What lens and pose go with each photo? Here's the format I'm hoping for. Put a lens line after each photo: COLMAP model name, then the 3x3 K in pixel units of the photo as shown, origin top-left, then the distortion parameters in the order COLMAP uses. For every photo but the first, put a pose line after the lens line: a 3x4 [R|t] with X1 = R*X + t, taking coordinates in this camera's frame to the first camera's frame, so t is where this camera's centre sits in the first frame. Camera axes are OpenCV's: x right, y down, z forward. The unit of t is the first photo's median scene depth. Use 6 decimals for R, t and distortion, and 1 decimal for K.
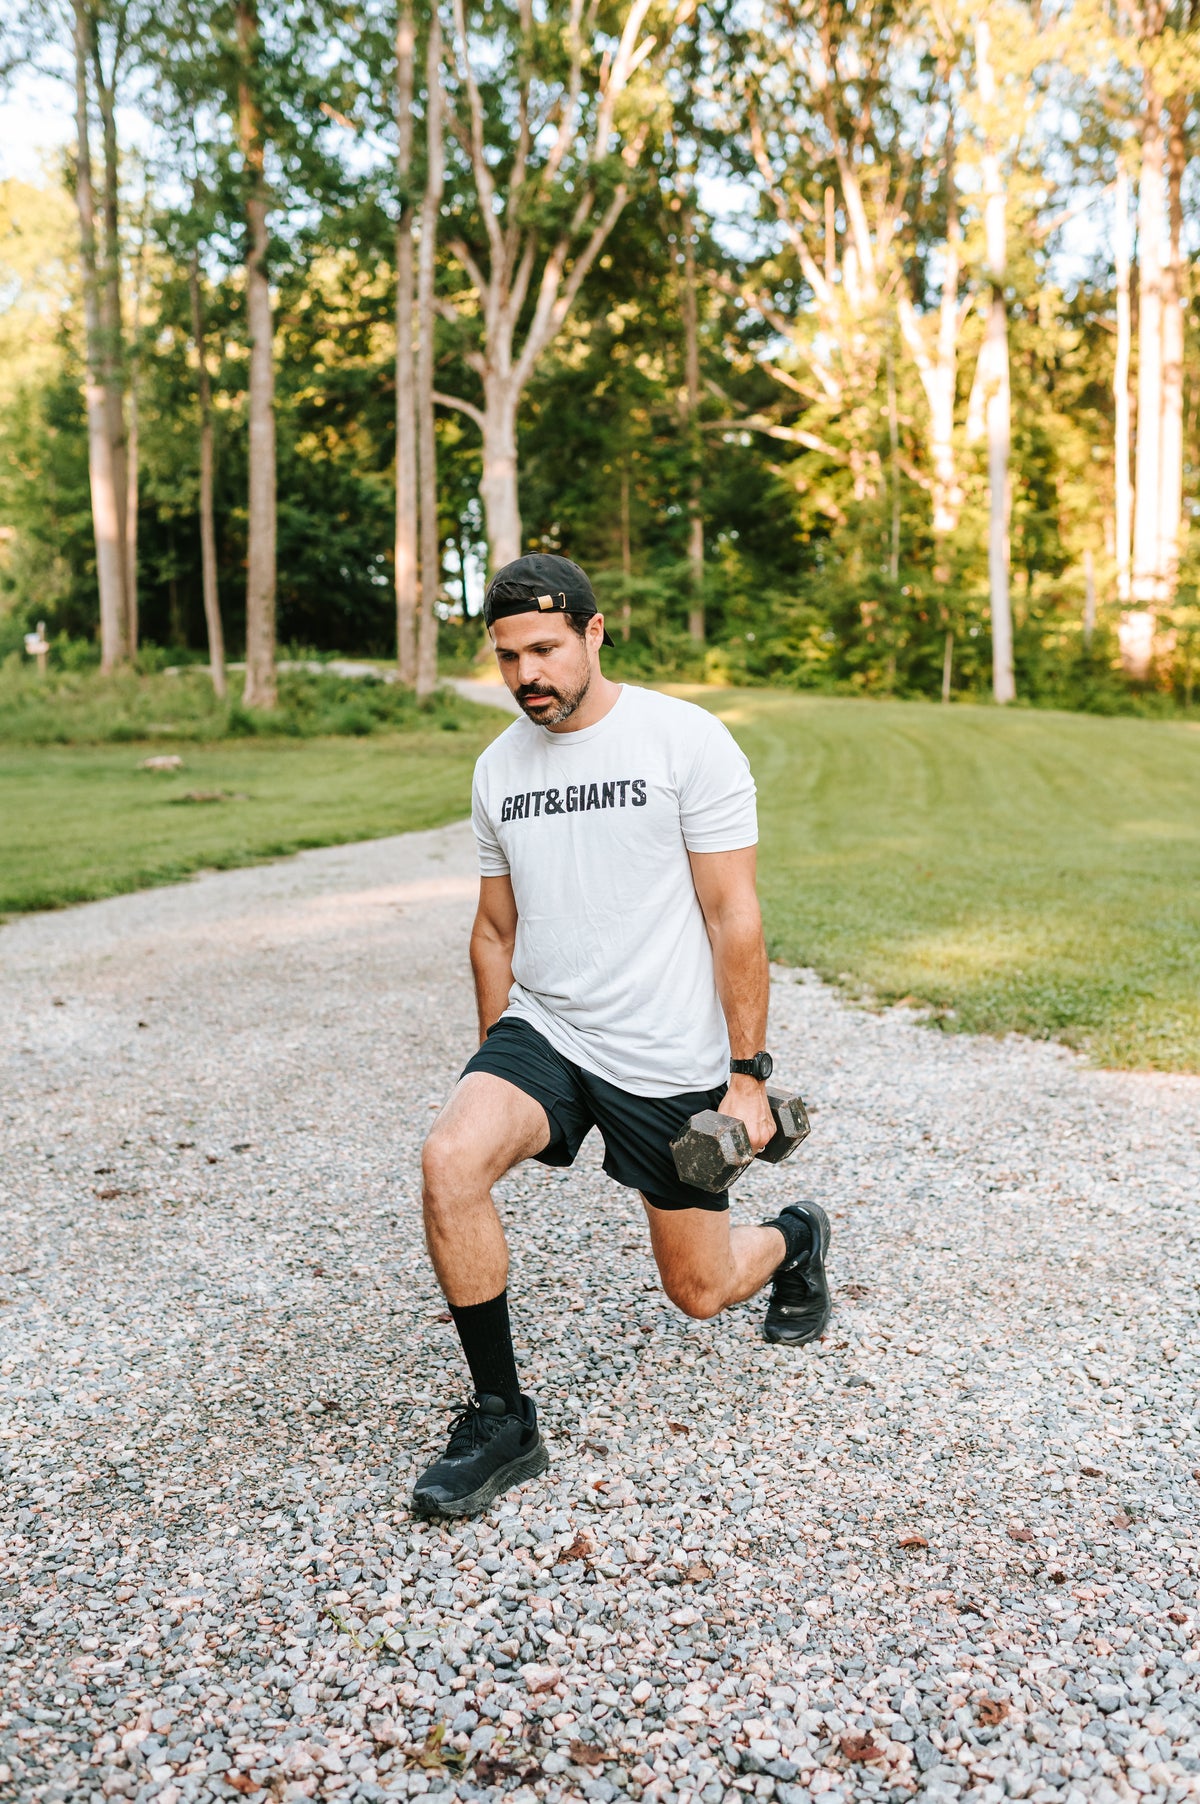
lens RADIAL K [[1840.5, 0, 600.0], [0, 1840.5, 902.0], [0, 0, 1]] dist [0.012823, -0.014237]
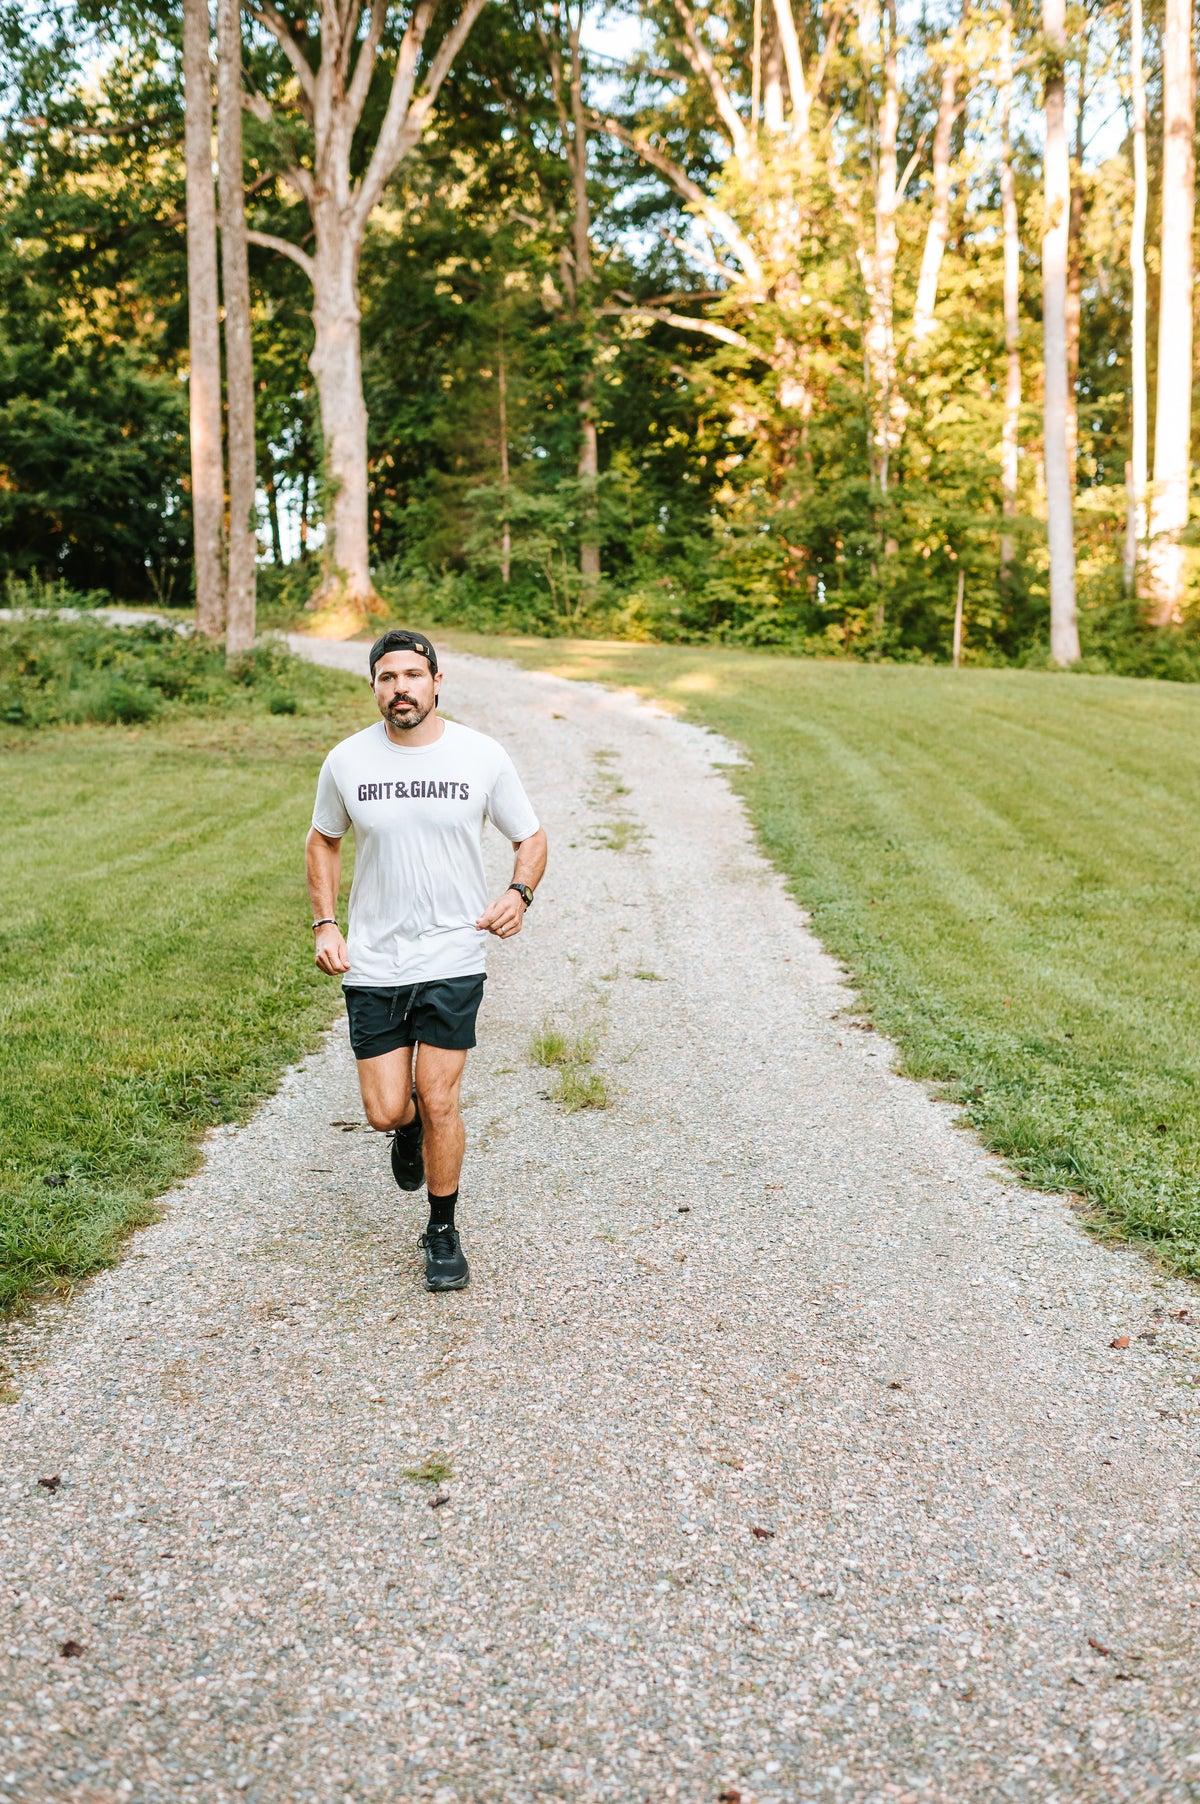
lens RADIAL K [[1840.5, 0, 600.0], [0, 1840.5, 902.0], [0, 0, 1]] dist [0.012823, -0.014237]
pose [[0.994689, -0.015536, 0.101748, -0.024479], [0.013412, 0.999678, 0.021528, -0.025949], [-0.102049, -0.020049, 0.994577, 0.232748]]
